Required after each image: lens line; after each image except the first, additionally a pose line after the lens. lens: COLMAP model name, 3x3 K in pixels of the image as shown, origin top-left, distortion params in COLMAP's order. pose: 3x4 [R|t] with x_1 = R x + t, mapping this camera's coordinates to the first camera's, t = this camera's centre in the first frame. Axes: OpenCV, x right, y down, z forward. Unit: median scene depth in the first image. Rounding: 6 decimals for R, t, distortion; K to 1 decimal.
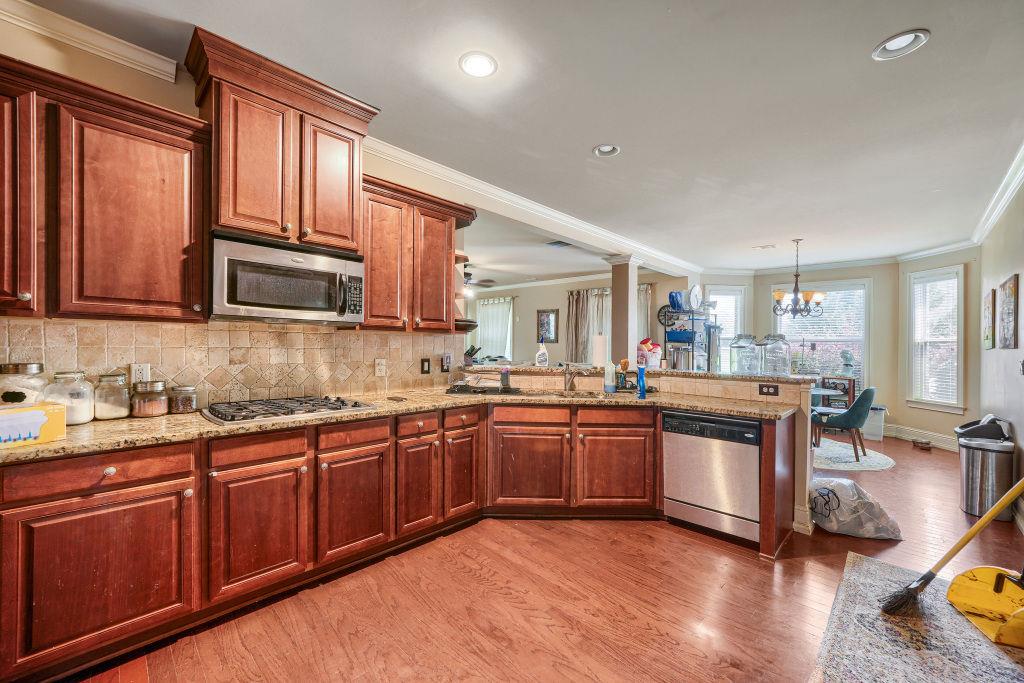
lens RADIAL K [[407.1, 0, 483.8], [0, 407.1, 342.0], [0, 0, 1]] dist [-0.009541, 0.000812]
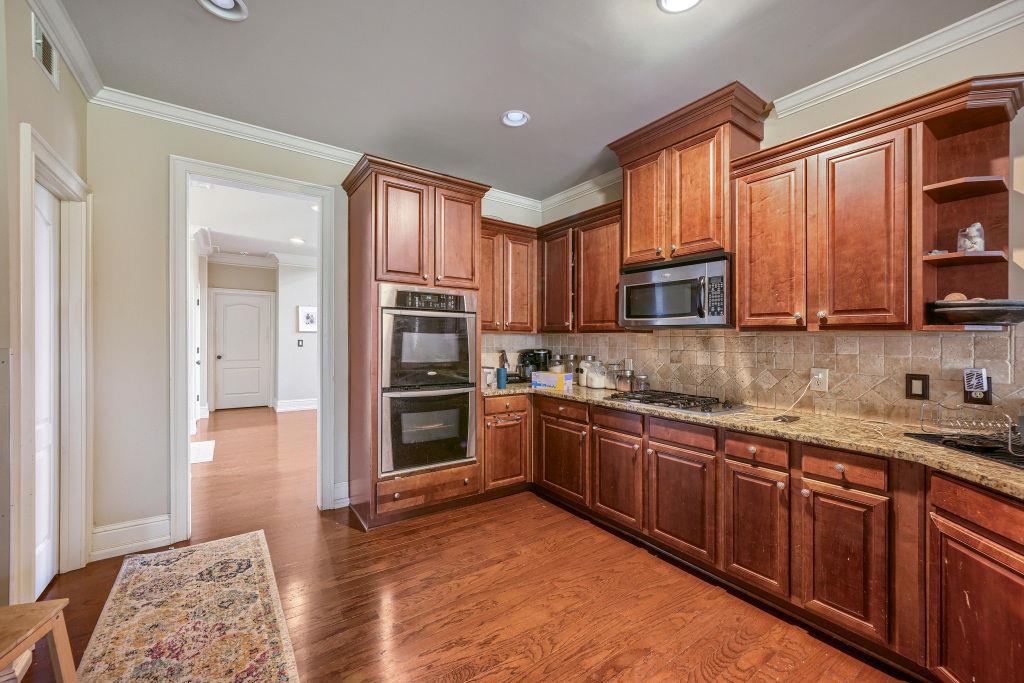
lens RADIAL K [[407.1, 0, 510.0], [0, 407.1, 342.5], [0, 0, 1]] dist [-0.009541, 0.000812]
pose [[-0.152479, -0.012895, -0.988223, 0.662360], [-0.011114, 0.999874, -0.011332, 0.010178], [0.988244, 0.009255, -0.152603, 0.630382]]
